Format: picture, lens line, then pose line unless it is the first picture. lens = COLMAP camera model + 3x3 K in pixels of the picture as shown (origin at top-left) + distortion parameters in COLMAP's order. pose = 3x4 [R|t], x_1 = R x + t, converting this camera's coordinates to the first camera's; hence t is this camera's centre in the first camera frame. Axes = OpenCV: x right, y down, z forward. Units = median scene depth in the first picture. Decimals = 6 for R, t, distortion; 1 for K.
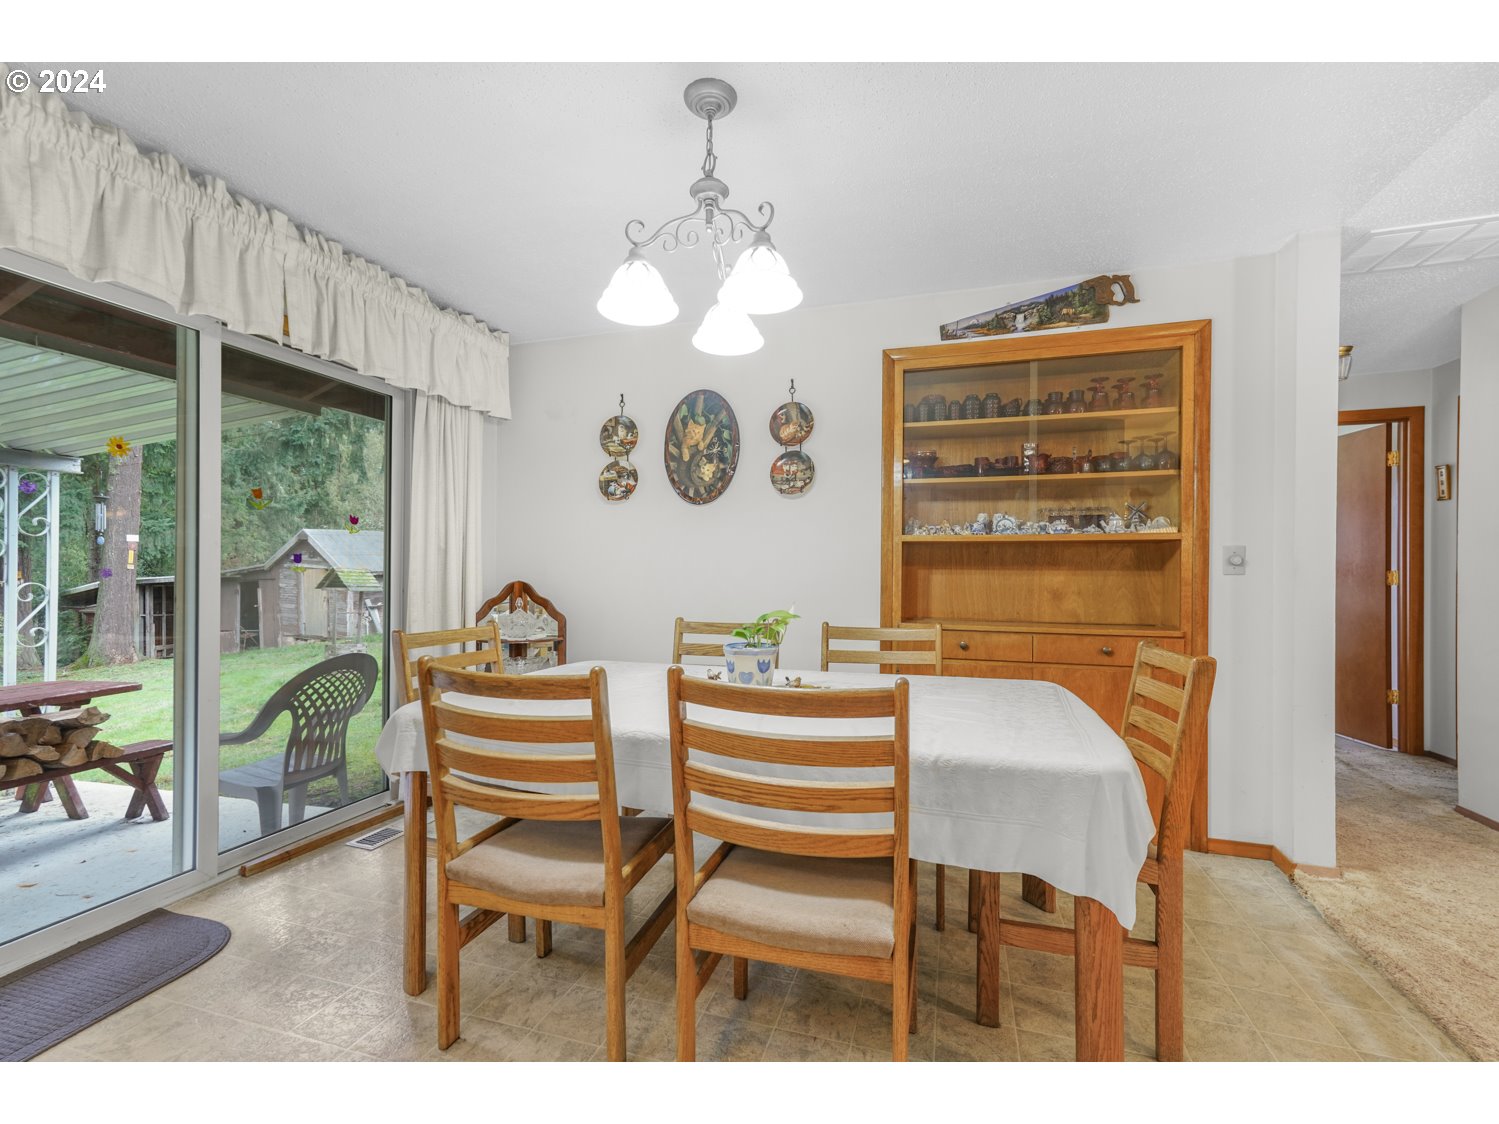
lens RADIAL K [[647.3, 0, 748.0], [0, 647.3, 570.1], [0, 0, 1]] dist [-0.011096, 0.010446]
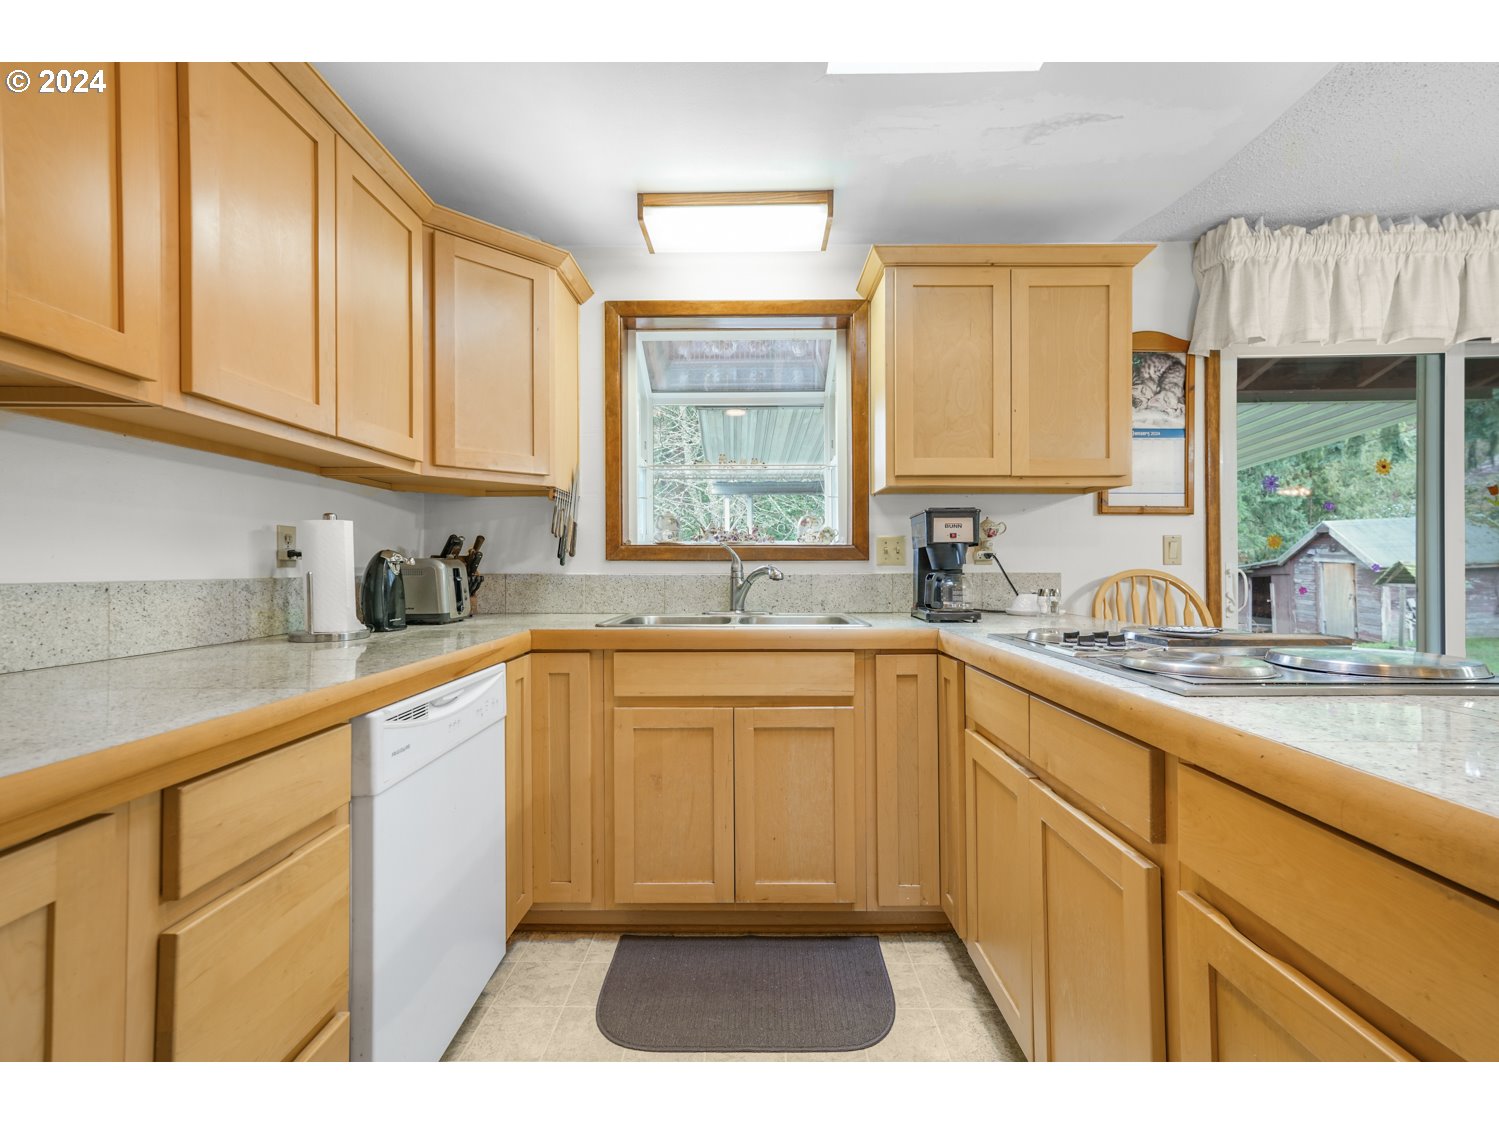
lens RADIAL K [[662.2, 0, 755.3], [0, 662.2, 564.8], [0, 0, 1]] dist [-0.000175, 0.010730]
pose [[0.307580, -0.011092, -0.951458, -0.077070], [0.010410, 0.999911, -0.008291, -0.002478], [0.951465, -0.007354, 0.307668, -0.377076]]
